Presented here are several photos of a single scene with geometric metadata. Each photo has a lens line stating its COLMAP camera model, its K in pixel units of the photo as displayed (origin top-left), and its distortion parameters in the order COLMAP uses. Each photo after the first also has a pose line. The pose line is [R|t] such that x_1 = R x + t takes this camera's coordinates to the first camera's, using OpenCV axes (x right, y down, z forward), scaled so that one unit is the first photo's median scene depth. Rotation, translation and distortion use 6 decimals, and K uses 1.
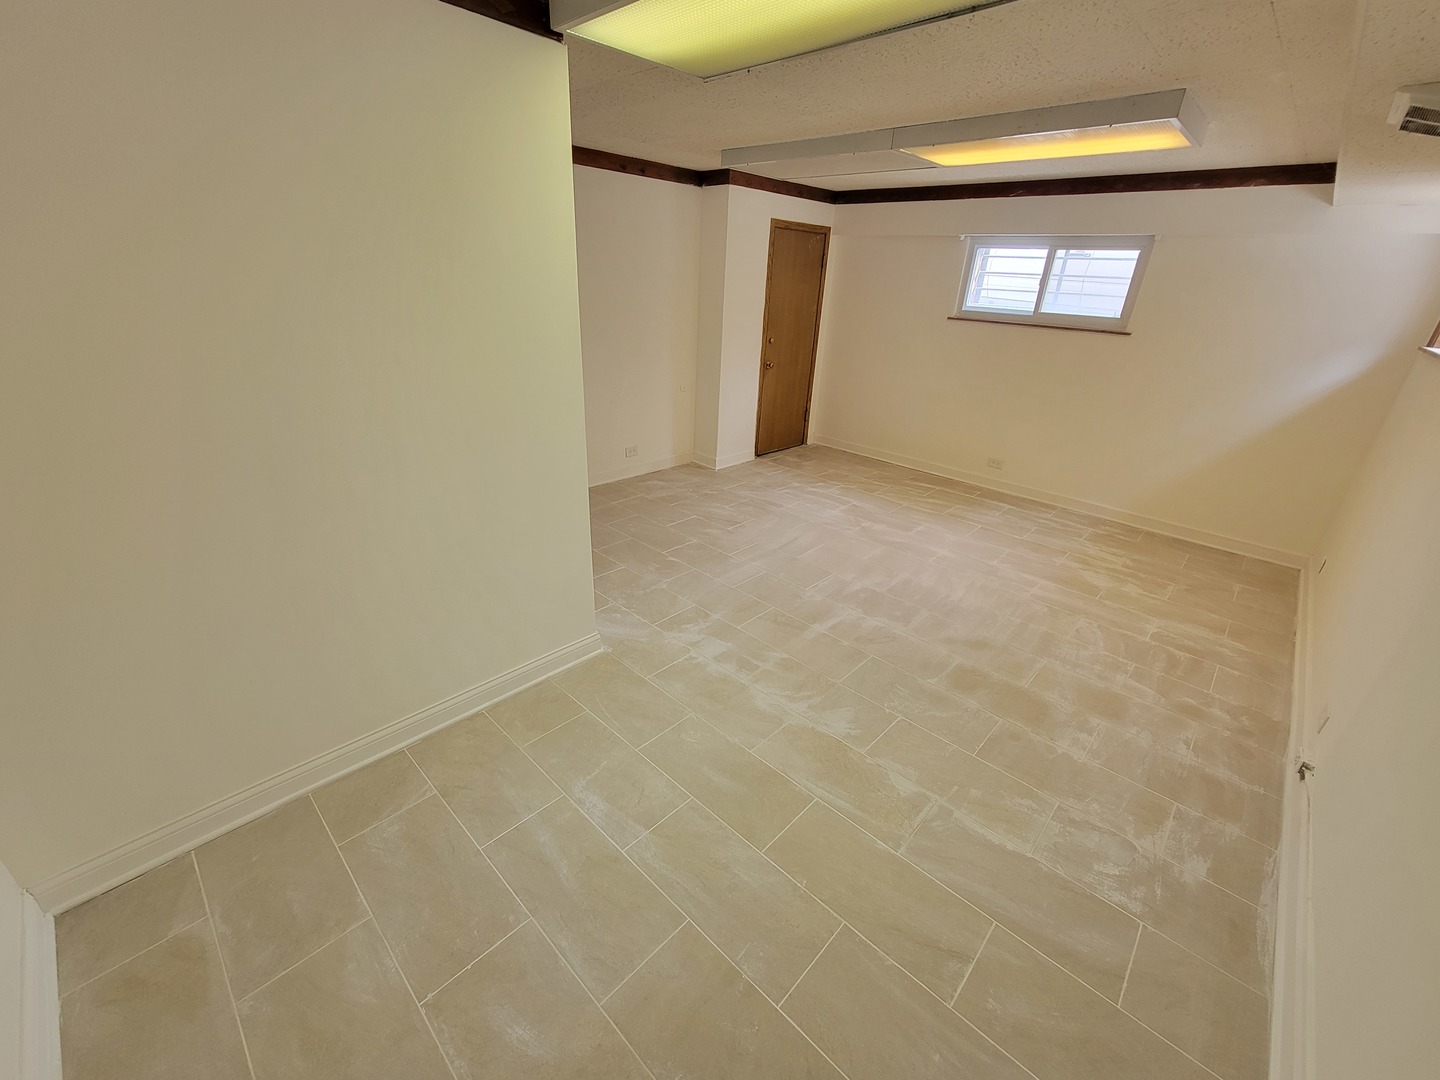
lens RADIAL K [[591.1, 0, 716.7], [0, 591.1, 542.2], [0, 0, 1]] dist [-0.004956, 0.001403]
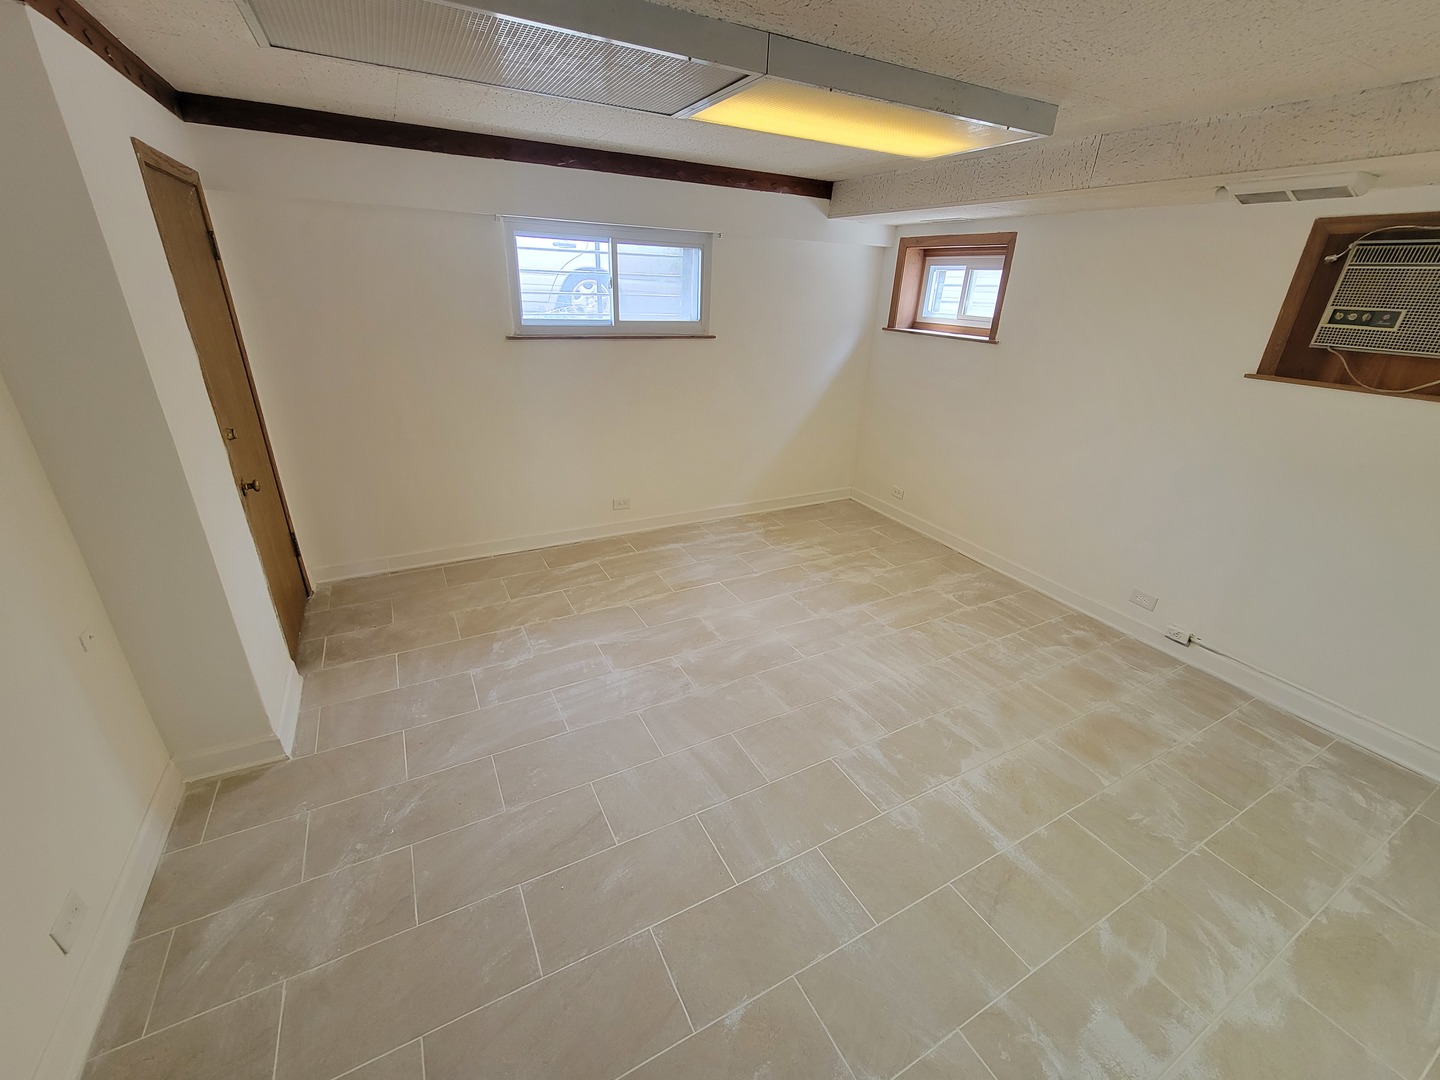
lens RADIAL K [[591.1, 0, 716.7], [0, 591.1, 542.2], [0, 0, 1]] dist [-0.004956, 0.001403]
pose [[0.314838, -0.416945, 0.852663, -0.295949], [0.372906, 0.880447, 0.292838, -0.394089], [-0.872822, 0.225767, 0.432680, 0.763386]]
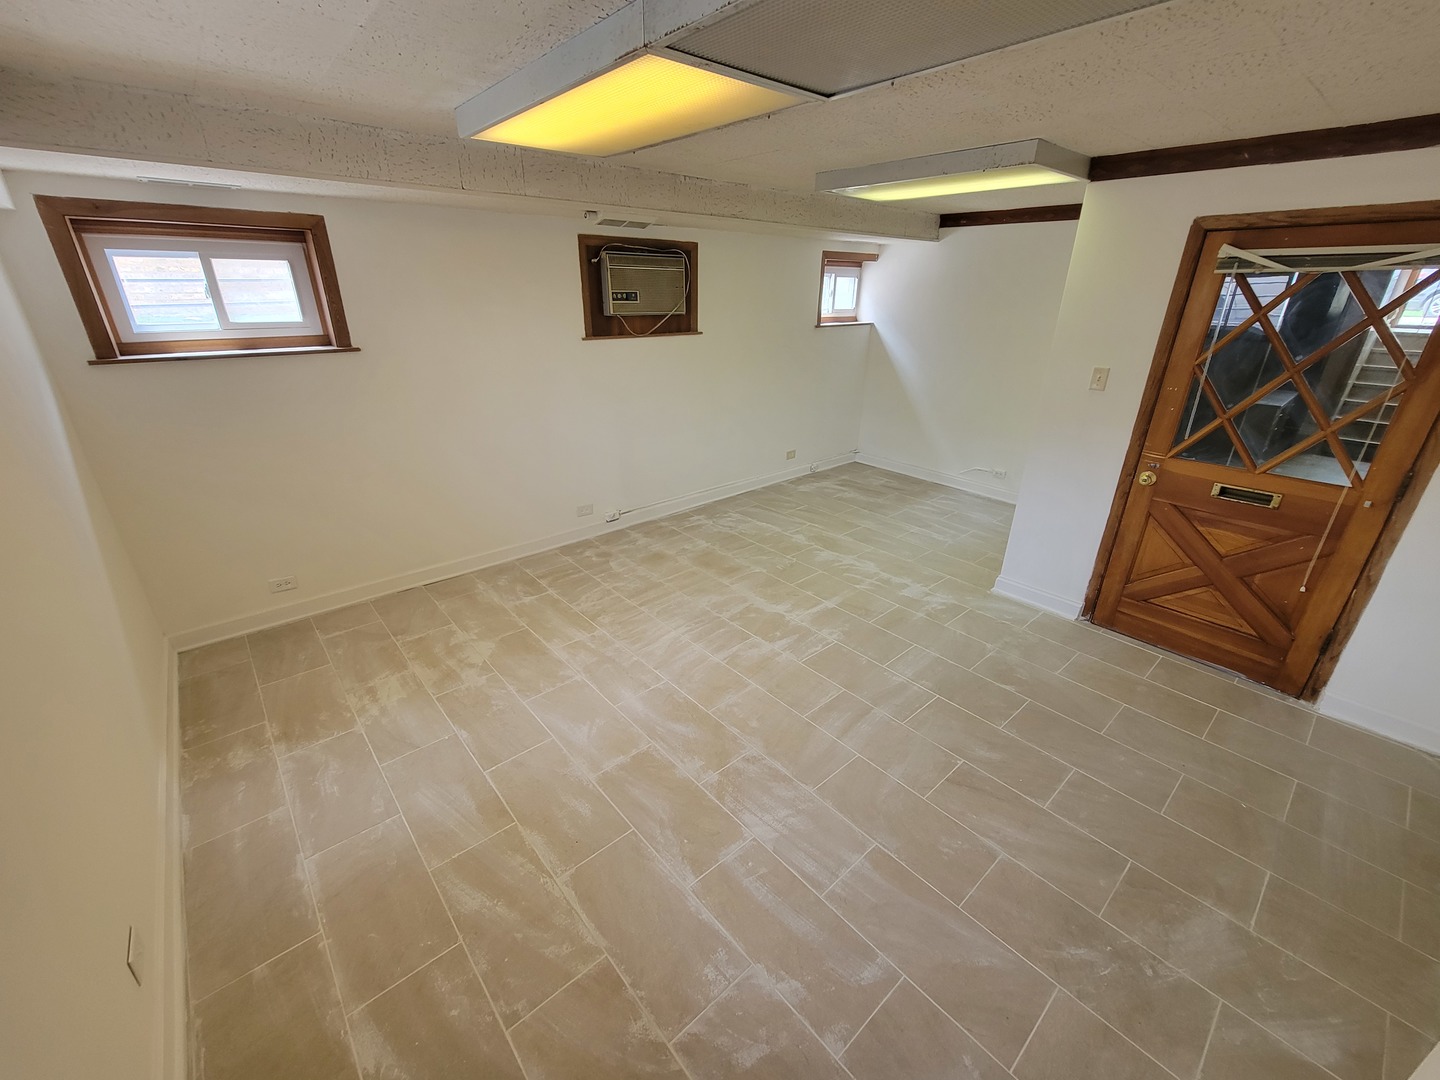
lens RADIAL K [[591.1, 0, 716.7], [0, 591.1, 542.2], [0, 0, 1]] dist [-0.004956, 0.001403]
pose [[-0.994069, -0.089028, 0.062452, 0.276981], [-0.012953, 0.667122, 0.744836, -0.679010], [-0.107974, 0.739609, -0.664319, 1.428966]]
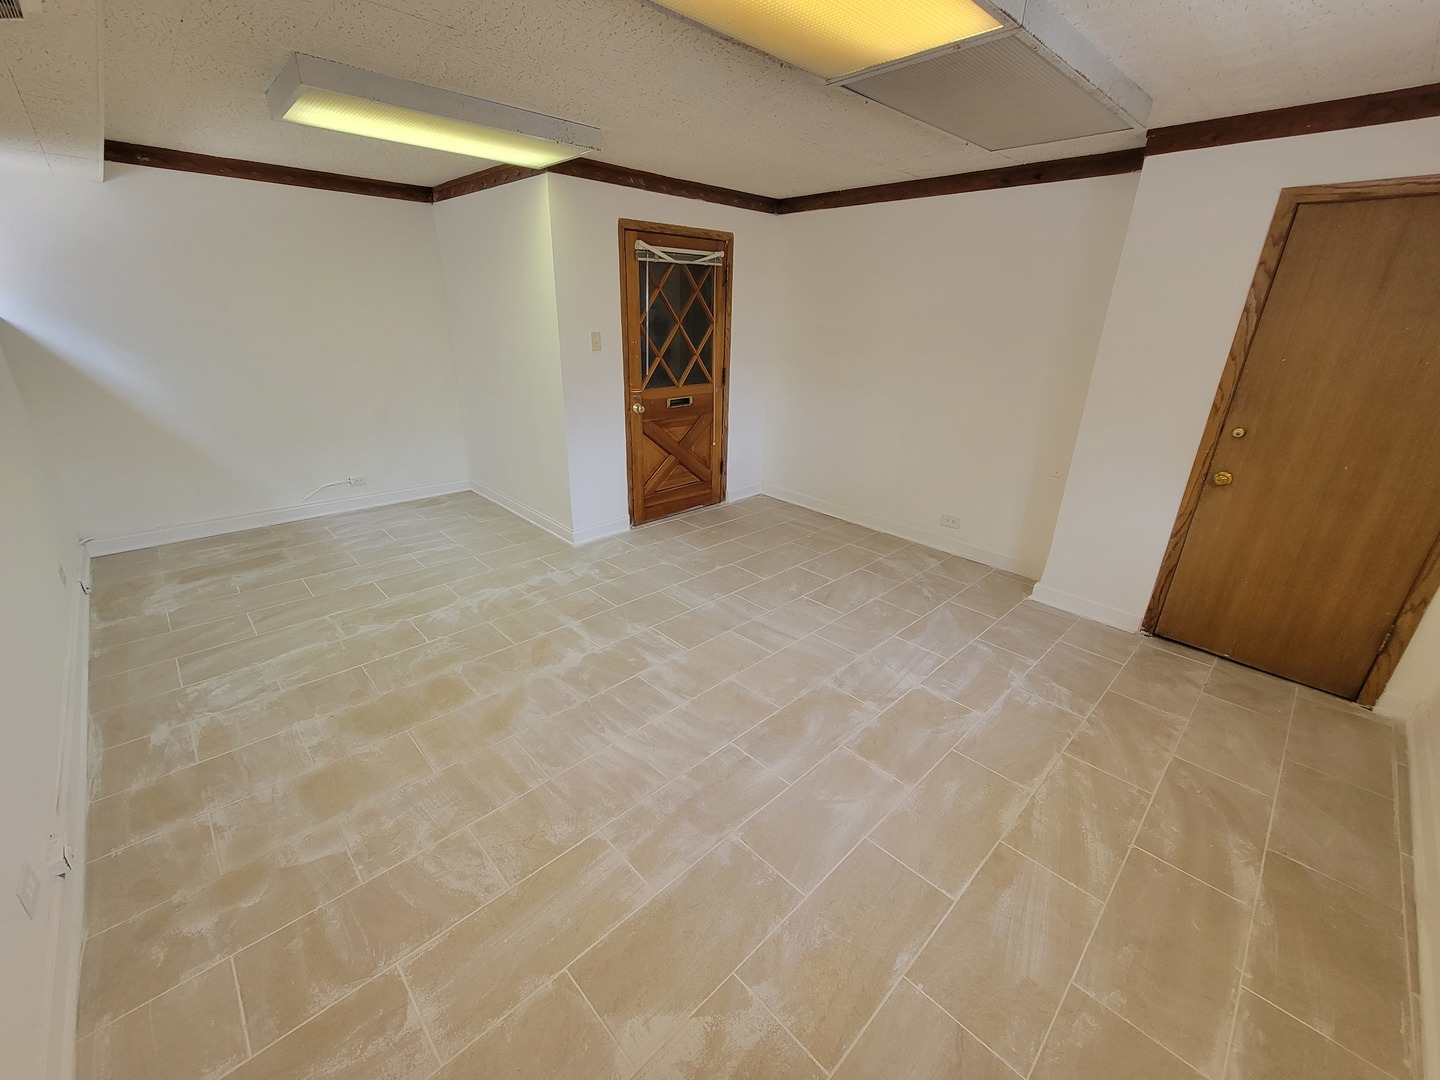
lens RADIAL K [[588.5, 0, 717.3], [0, 588.5, 542.3], [0, 0, 1]] dist [-0.003092, 0.000725]
pose [[-0.043097, 0.325103, -0.944696, 0.899232], [-0.437436, 0.843980, 0.310399, -0.333995], [0.898216, 0.426621, 0.105839, 0.877440]]
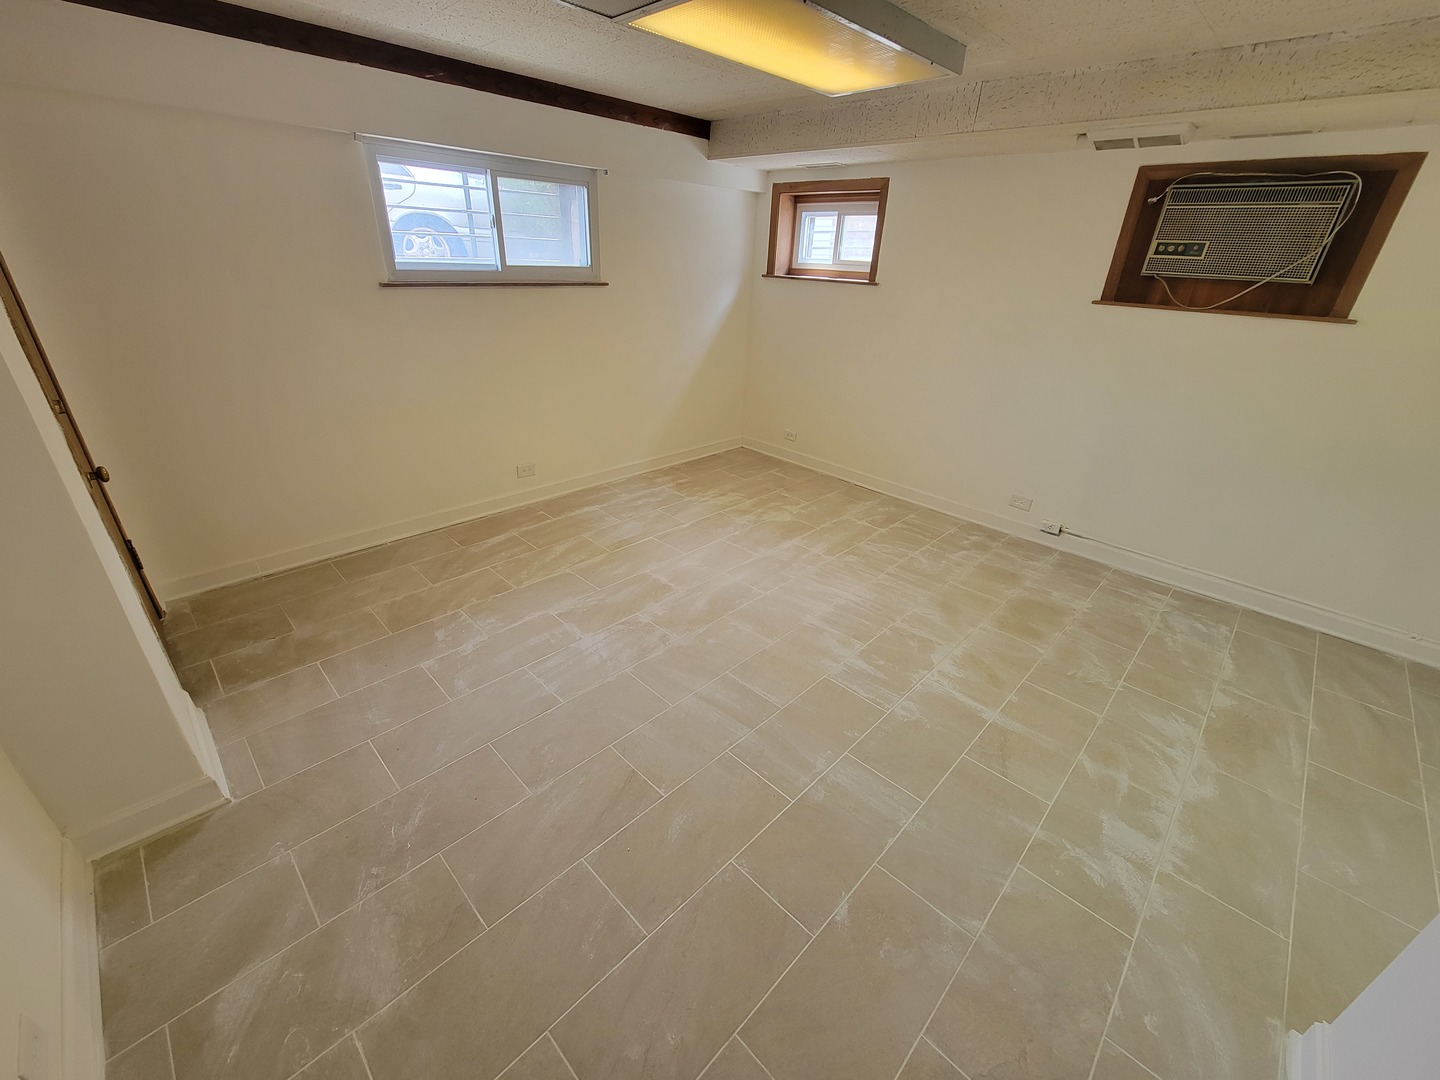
lens RADIAL K [[588.5, 0, 717.3], [0, 588.5, 542.3], [0, 0, 1]] dist [-0.003092, 0.000725]
pose [[0.019314, -0.484016, 0.874846, -0.328276], [0.379051, 0.813232, 0.441559, -0.424517], [-0.925174, 0.323083, 0.199174, 0.918357]]
